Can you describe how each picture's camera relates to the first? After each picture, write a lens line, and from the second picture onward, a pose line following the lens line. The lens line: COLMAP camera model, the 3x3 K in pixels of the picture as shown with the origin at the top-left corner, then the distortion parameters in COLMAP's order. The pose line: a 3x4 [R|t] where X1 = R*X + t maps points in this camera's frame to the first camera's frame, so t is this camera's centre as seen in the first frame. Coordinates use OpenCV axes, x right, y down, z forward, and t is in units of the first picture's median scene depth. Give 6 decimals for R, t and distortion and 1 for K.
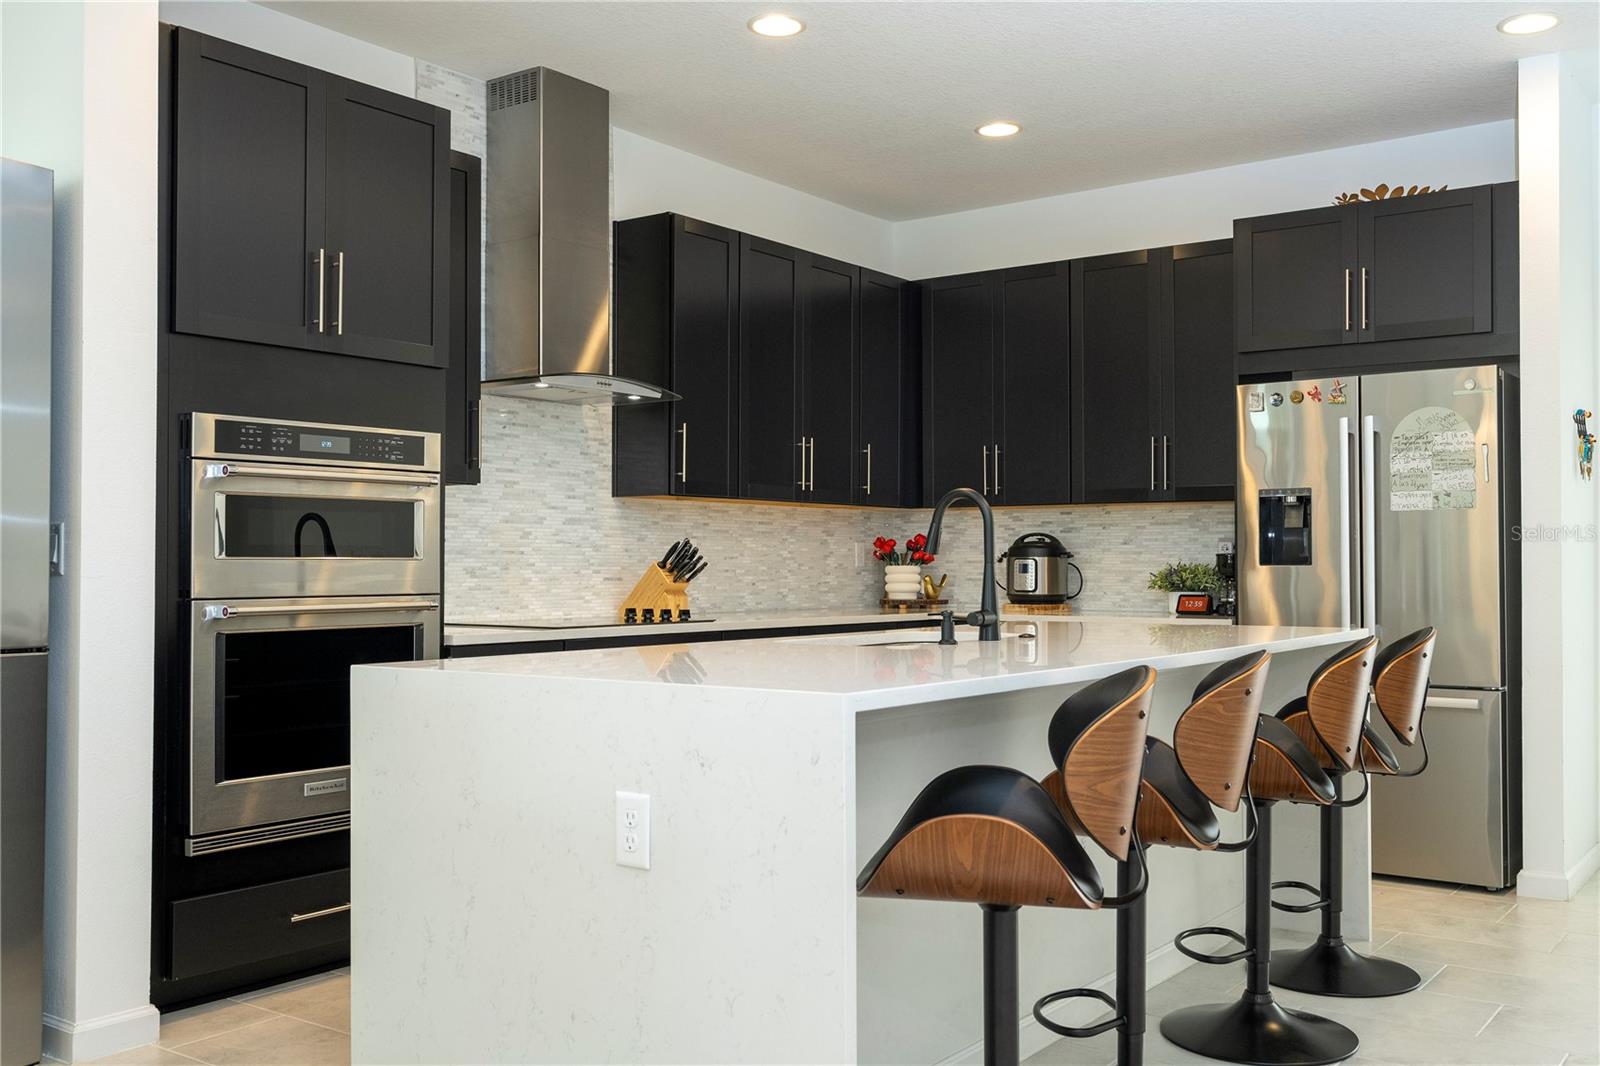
lens RADIAL K [[1462.0, 0, 841.8], [0, 1462.0, 536.0], [0, 0, 1]] dist [0.014395, -0.001745]
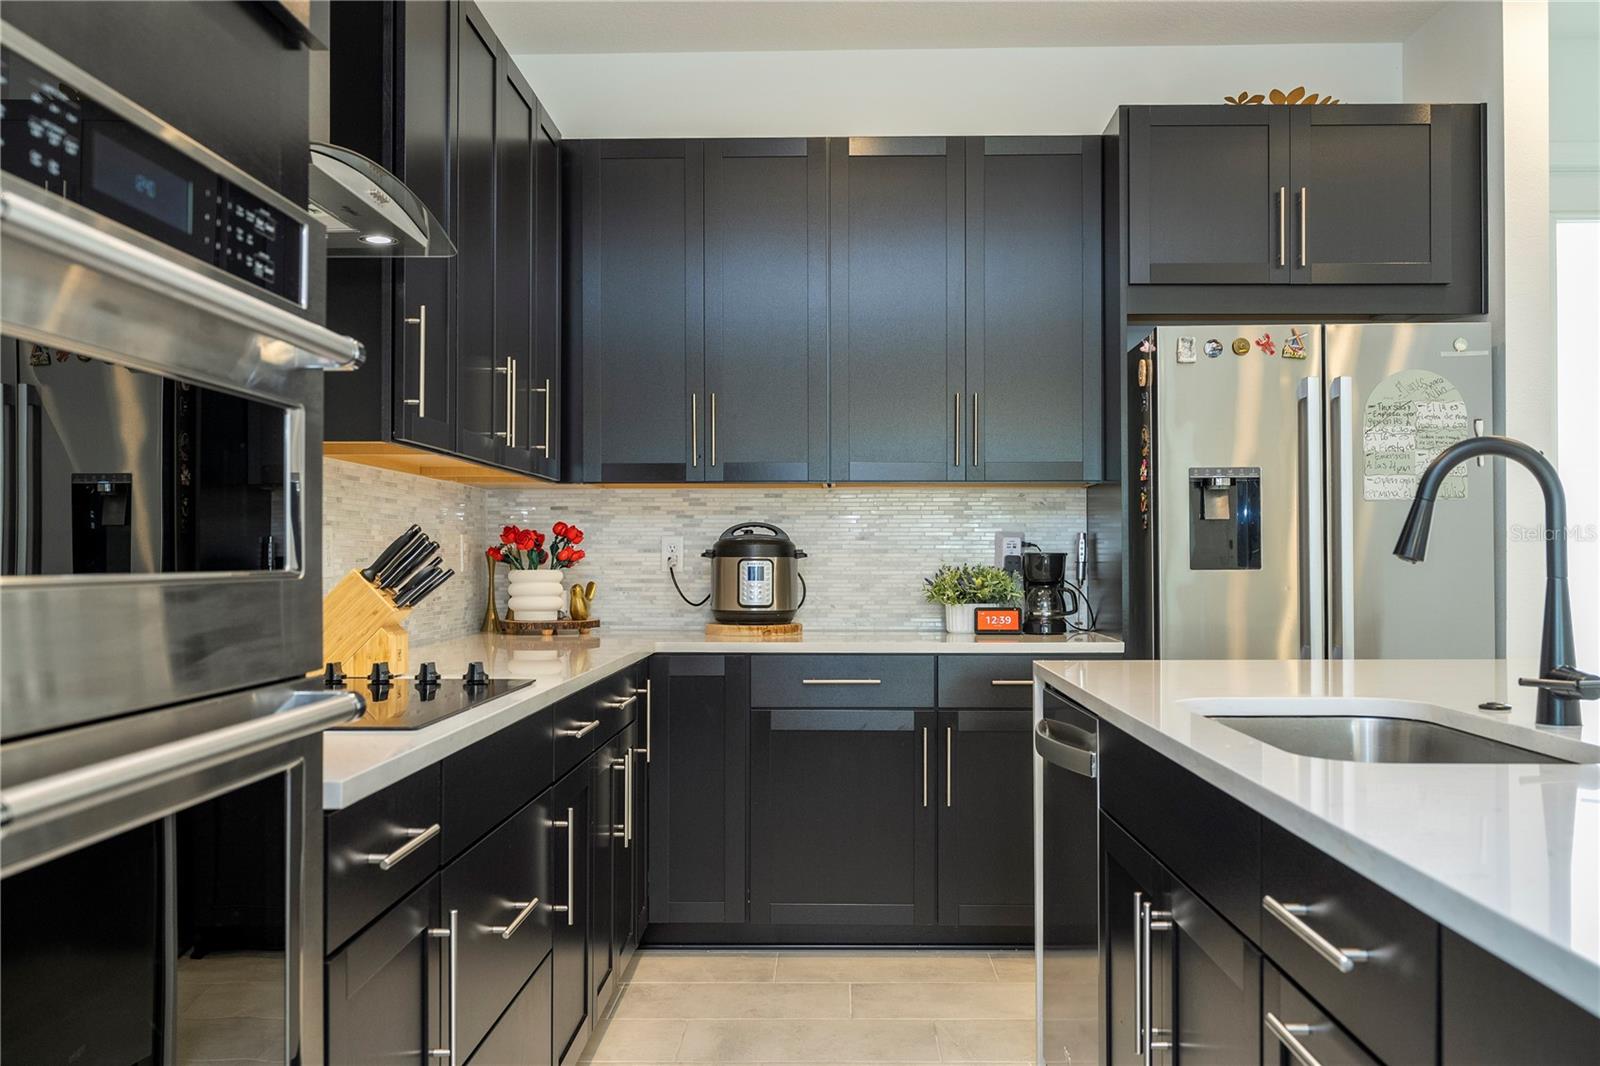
lens RADIAL K [[1467.1, 0, 820.7], [0, 1467.1, 539.2], [0, 0, 1]] dist [0.008337, 0.003699]
pose [[0.822155, 0.005449, 0.569237, -0.301178], [-0.009333, 0.999949, 0.003907, 0.003515], [-0.569187, -0.008525, 0.822164, 0.504031]]
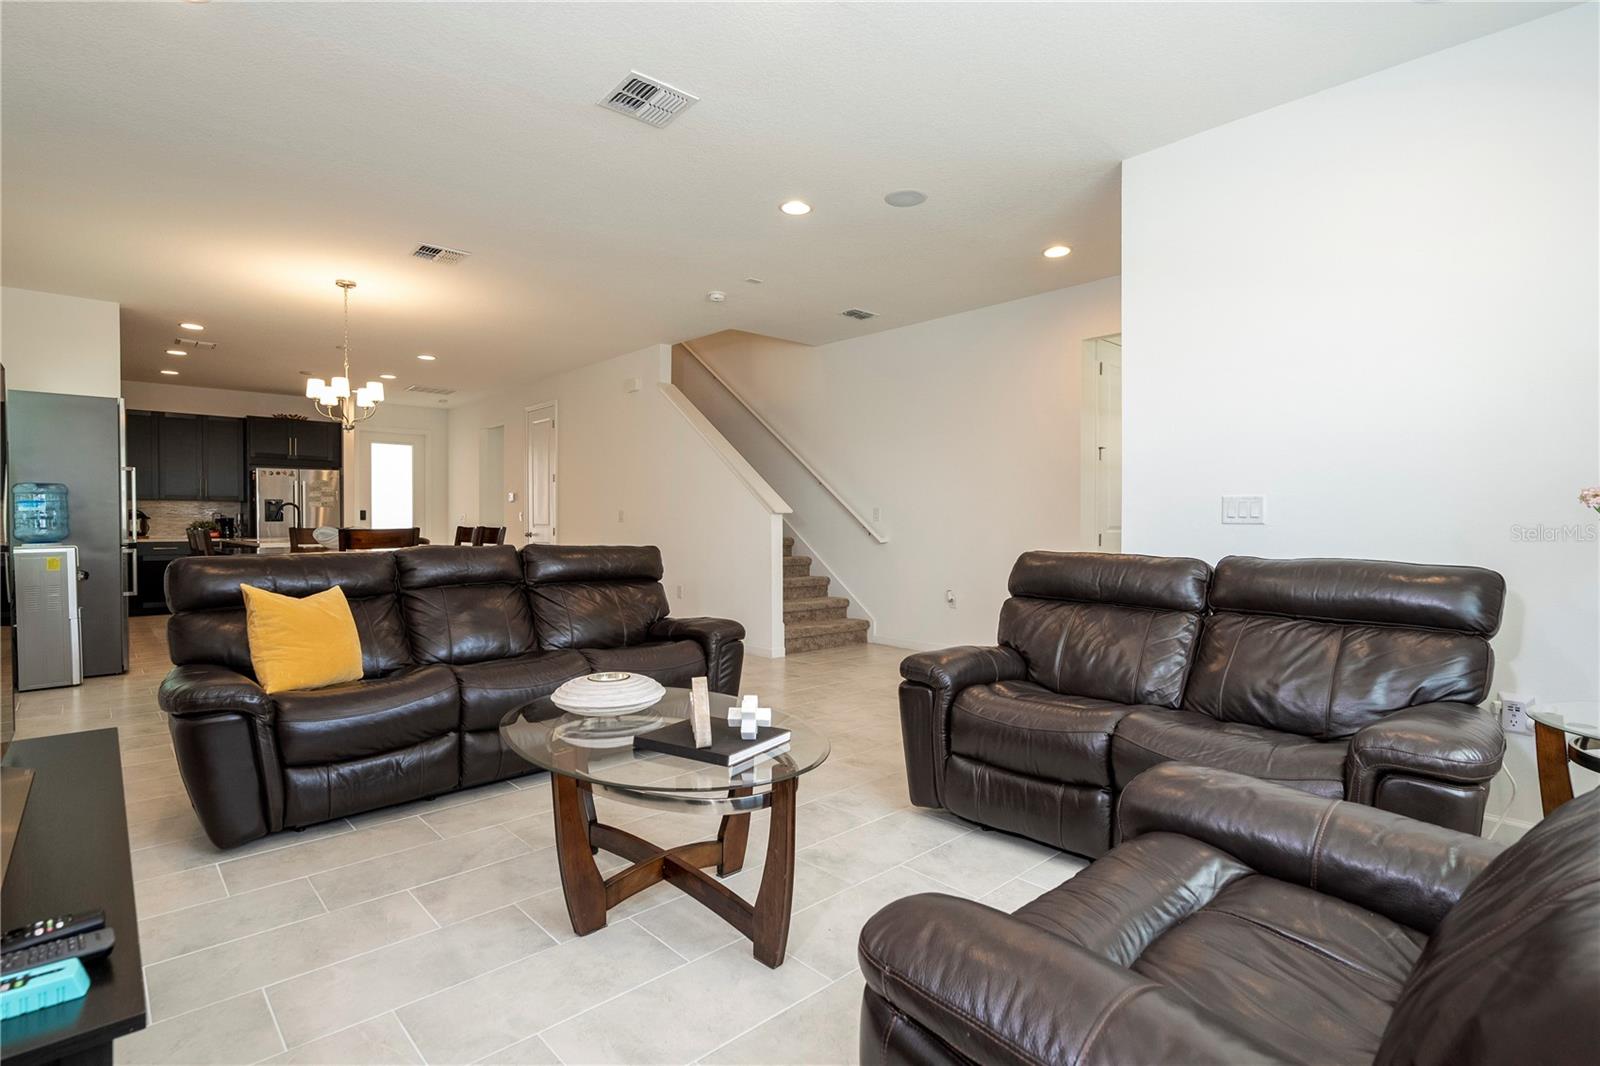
lens RADIAL K [[769.7, 0, 800.0], [0, 769.7, 533.0], [0, 0, 1]] dist [0.001334, 0.001204]
pose [[0.202369, -0.013930, 0.979210, -1.242471], [-0.019374, 0.999646, 0.018225, -0.010308], [-0.979118, -0.022659, 0.202027, -0.591213]]
